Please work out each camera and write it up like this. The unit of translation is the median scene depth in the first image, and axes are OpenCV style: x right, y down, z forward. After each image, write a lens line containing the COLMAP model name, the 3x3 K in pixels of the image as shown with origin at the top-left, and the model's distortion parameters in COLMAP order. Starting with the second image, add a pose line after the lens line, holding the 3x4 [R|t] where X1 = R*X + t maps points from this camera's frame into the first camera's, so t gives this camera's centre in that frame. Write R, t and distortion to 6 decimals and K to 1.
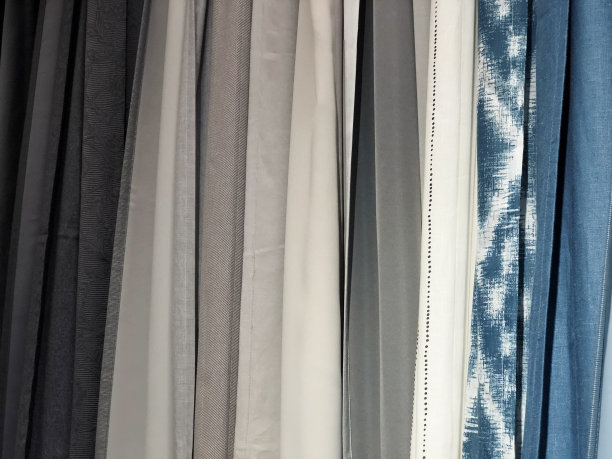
lens RADIAL K [[840.6, 0, 305.7], [0, 840.6, 228.9], [0, 0, 1]] dist [0.066255, 0.000000]
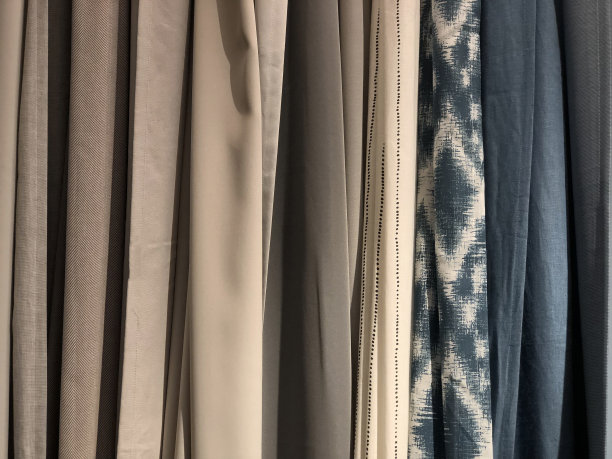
lens RADIAL K [[840.6, 0, 305.4], [0, 840.6, 230.4], [0, 0, 1]] dist [0.066255, 0.000000]
pose [[0.773534, 0.079079, 0.628801, -0.751408], [-0.097746, 0.995199, -0.004915, -0.008962], [-0.626171, -0.057661, 0.777550, 0.175398]]
